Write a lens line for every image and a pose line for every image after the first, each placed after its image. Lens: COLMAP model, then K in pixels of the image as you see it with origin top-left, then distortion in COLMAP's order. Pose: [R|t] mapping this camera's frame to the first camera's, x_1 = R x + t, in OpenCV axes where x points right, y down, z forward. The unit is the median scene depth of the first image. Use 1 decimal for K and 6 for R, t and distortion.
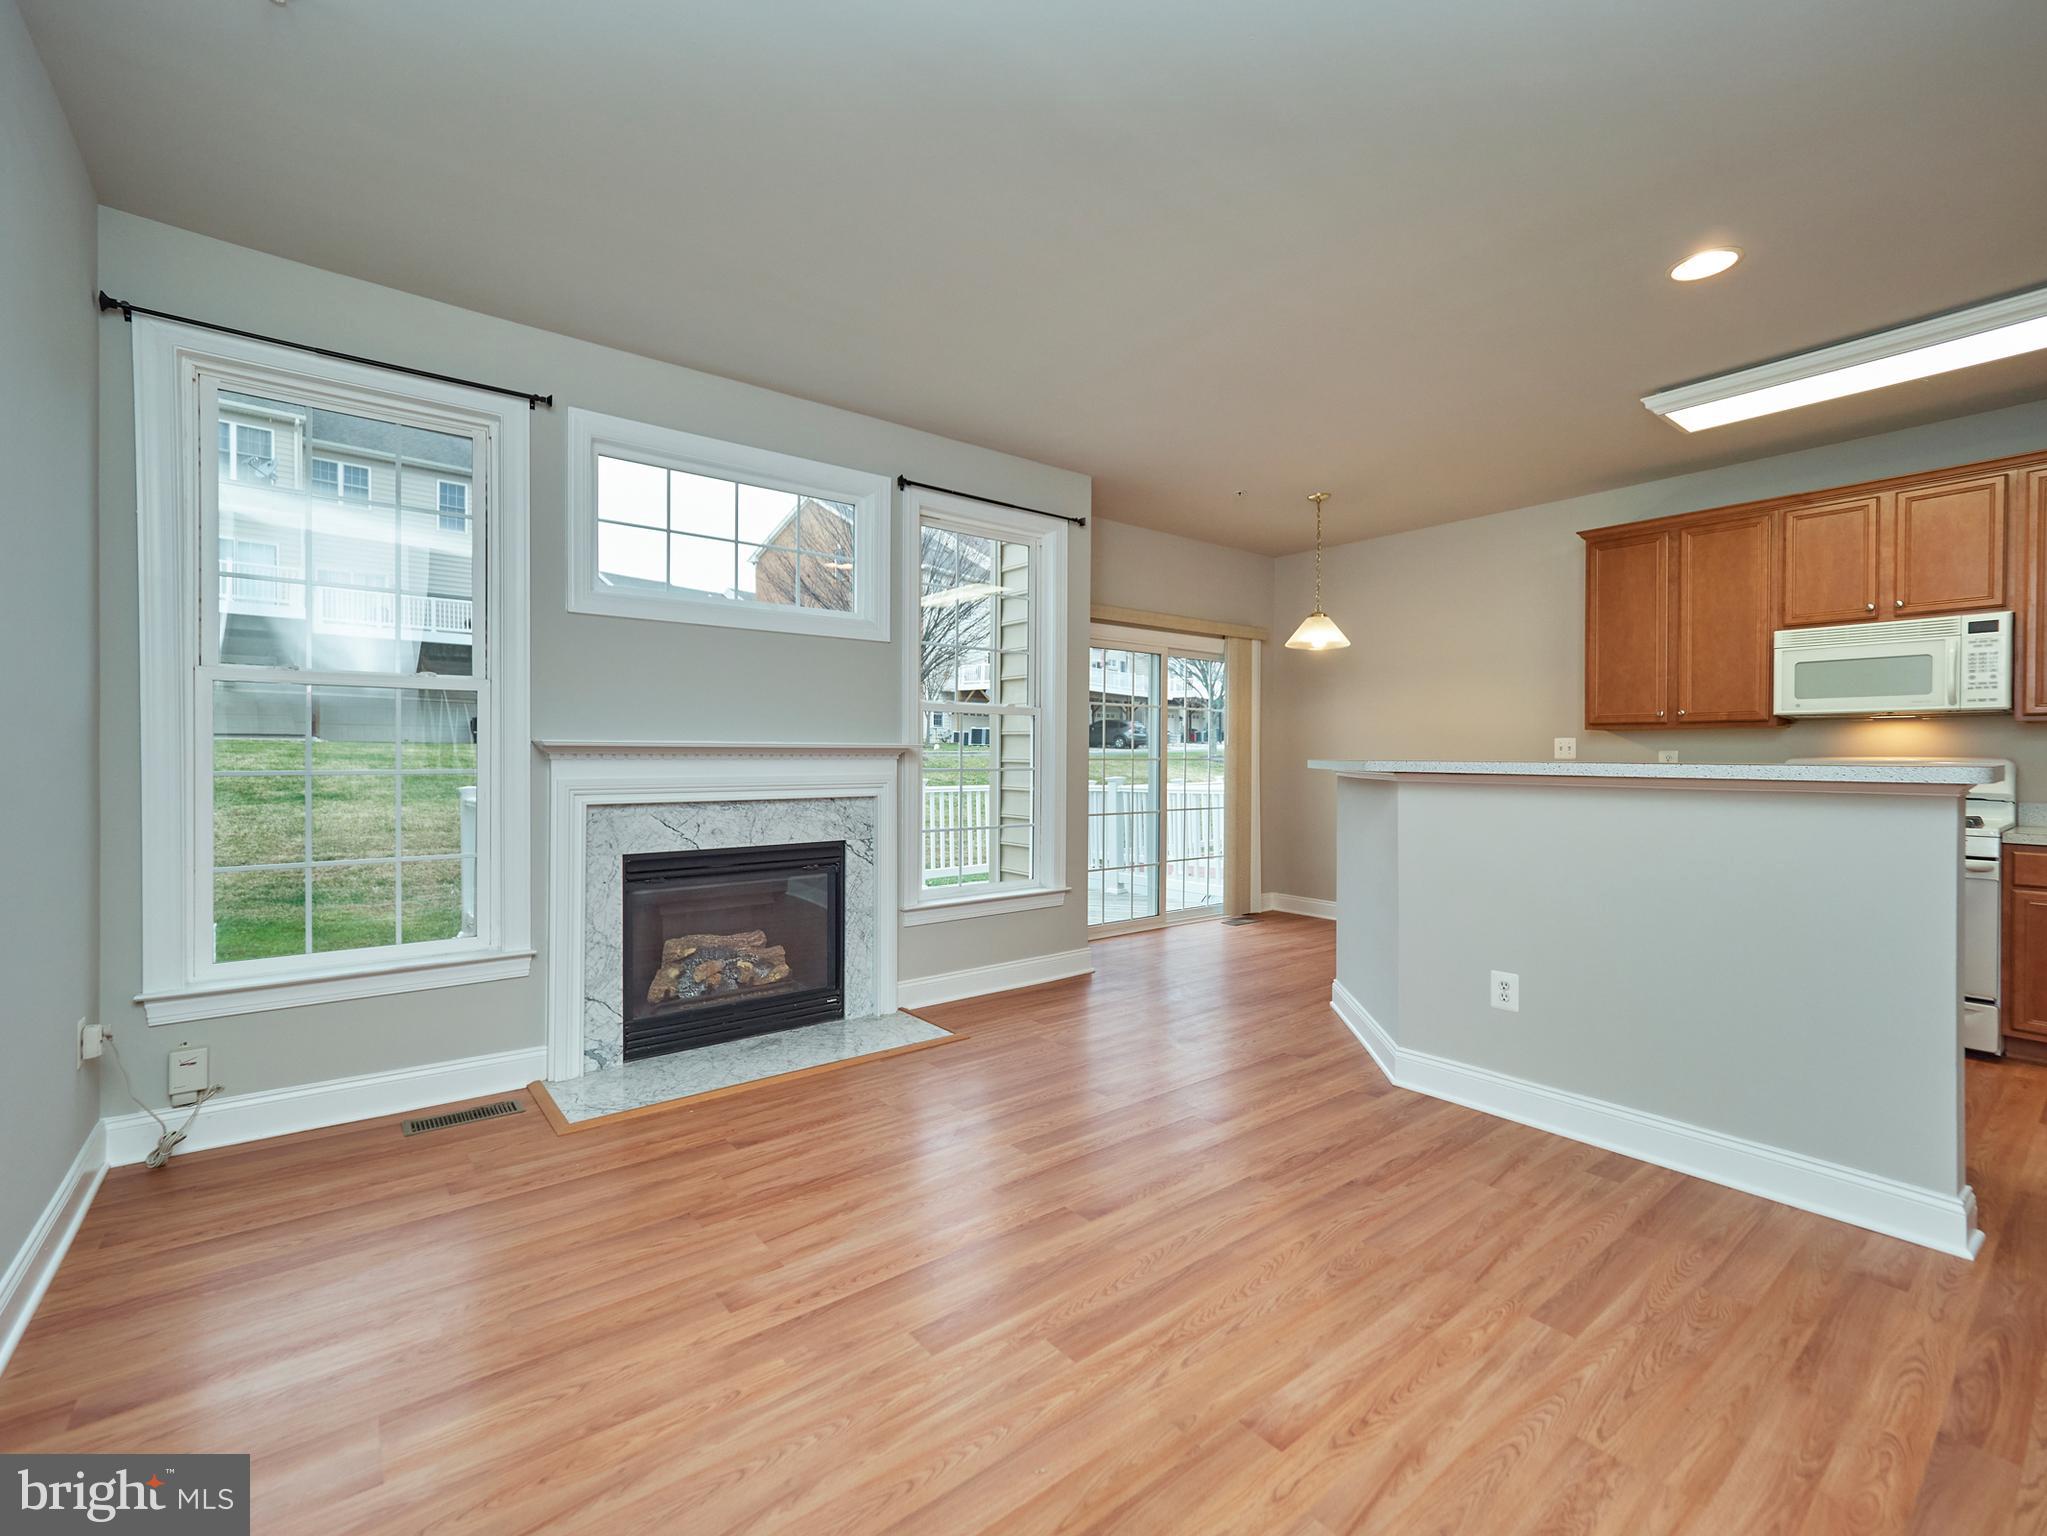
lens RADIAL K [[905.2, 0, 1015.6], [0, 905.2, 755.1], [0, 0, 1]] dist [0.004154, 0.000970]
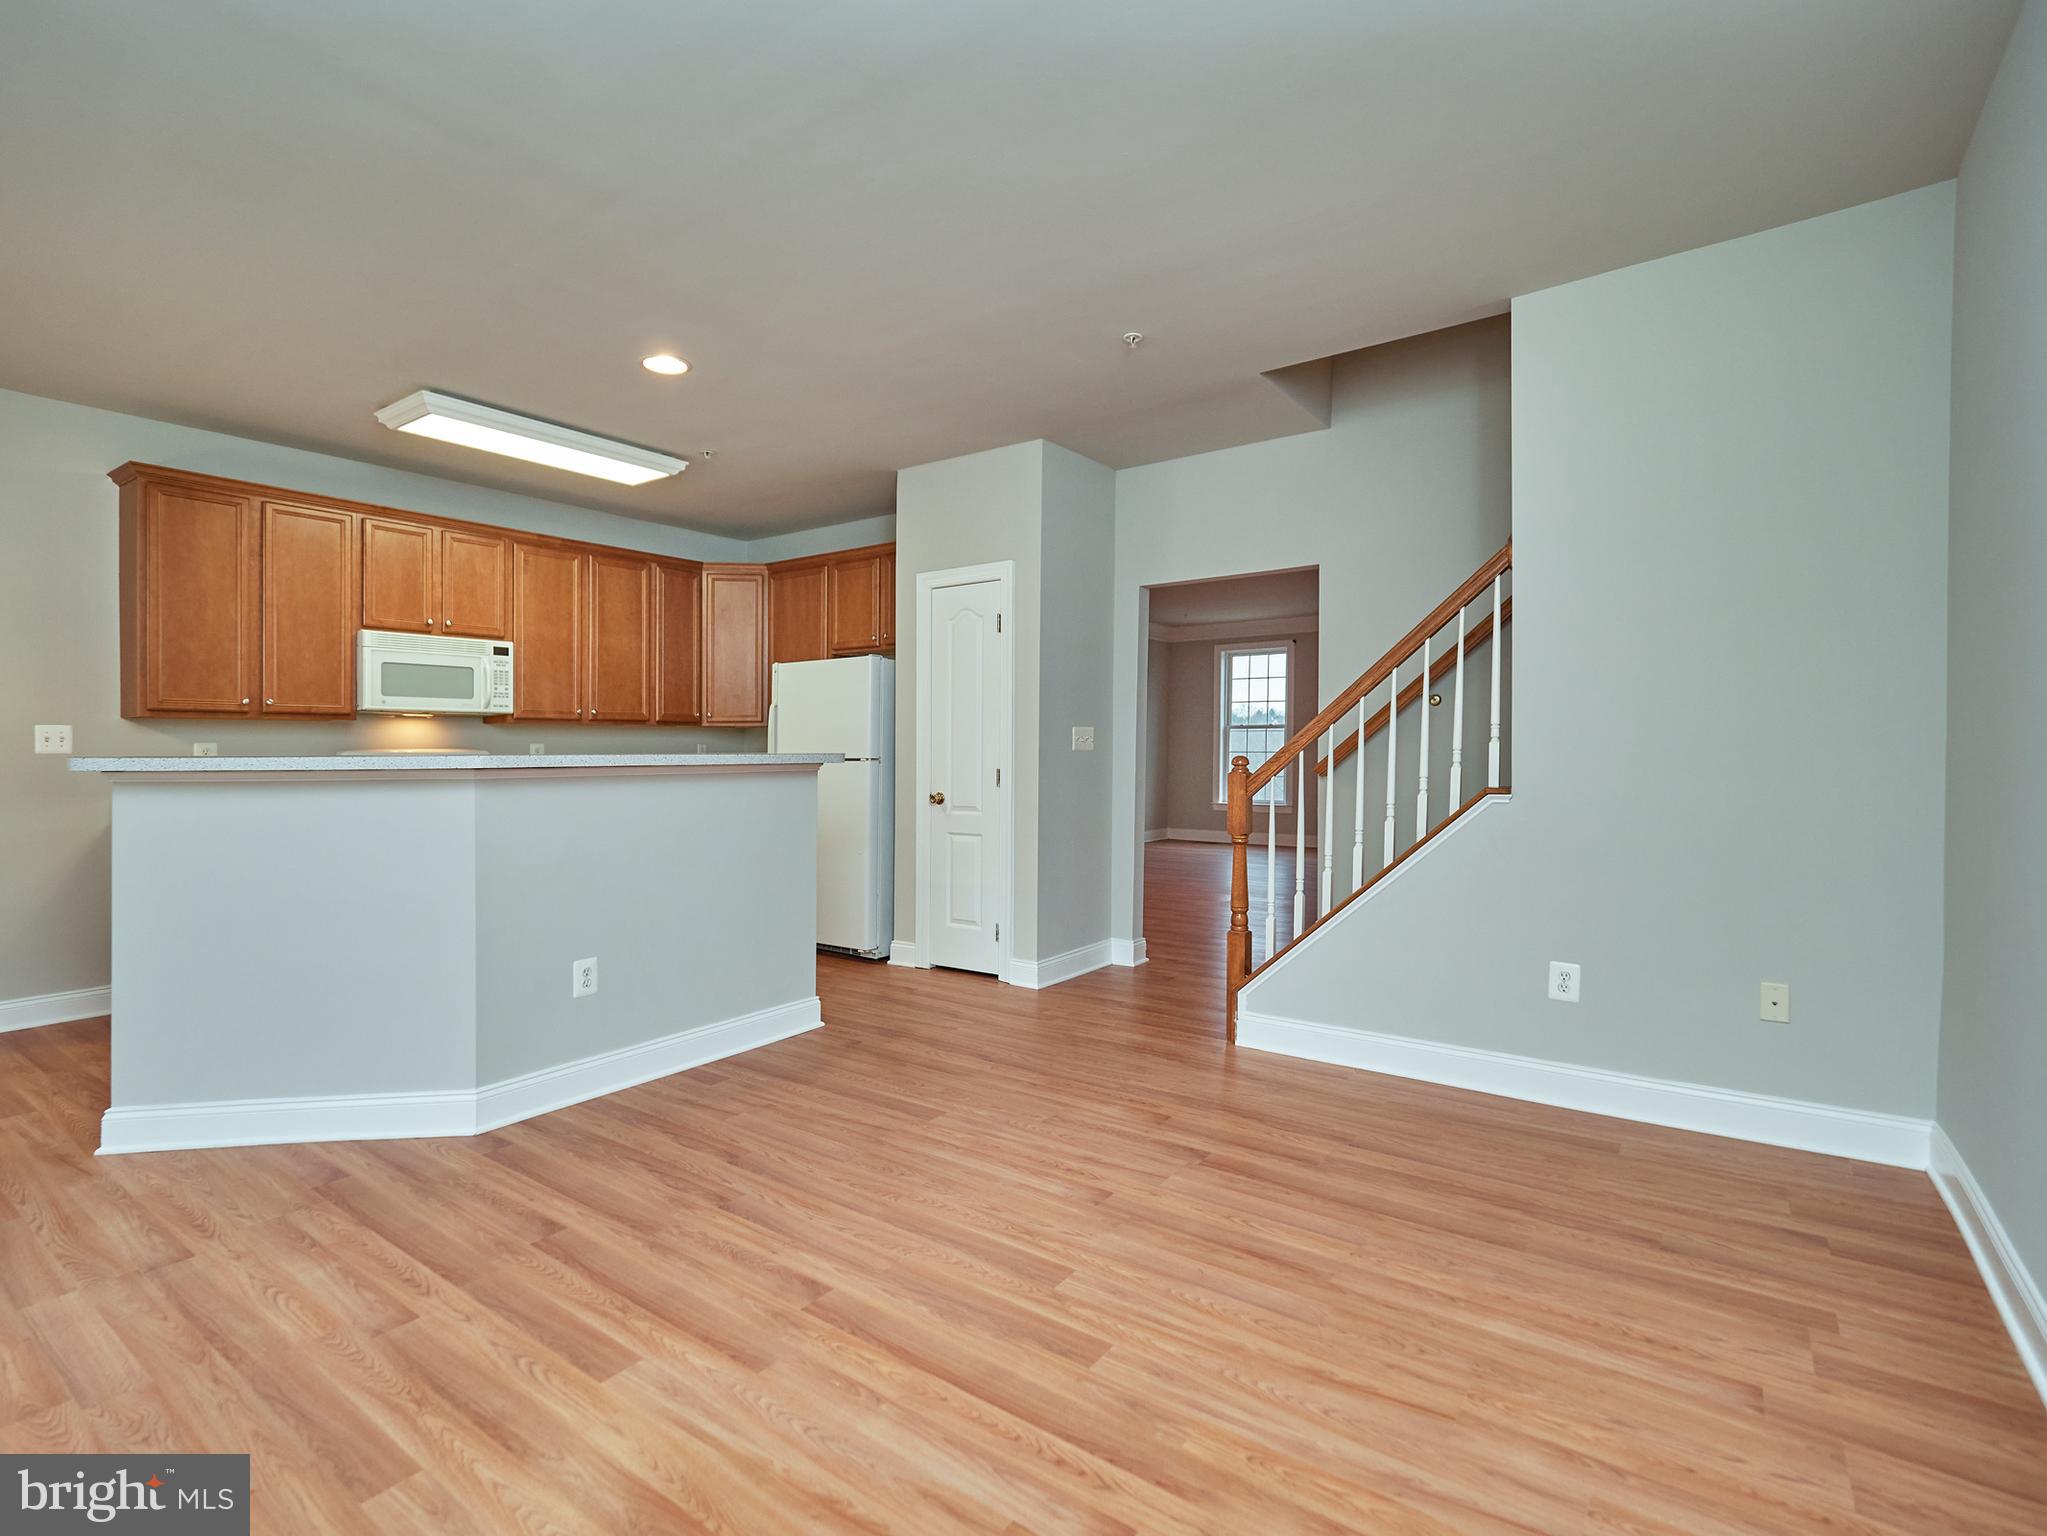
lens RADIAL K [[950.1, 0, 1024.5], [0, 950.1, 768.6], [0, 0, 1]] dist [0.005387, 0.002485]
pose [[-0.261893, -0.023540, 0.964810, -0.705732], [0.001741, 0.999689, 0.024864, -0.003441], [-0.965095, 0.008191, -0.261771, 0.899730]]
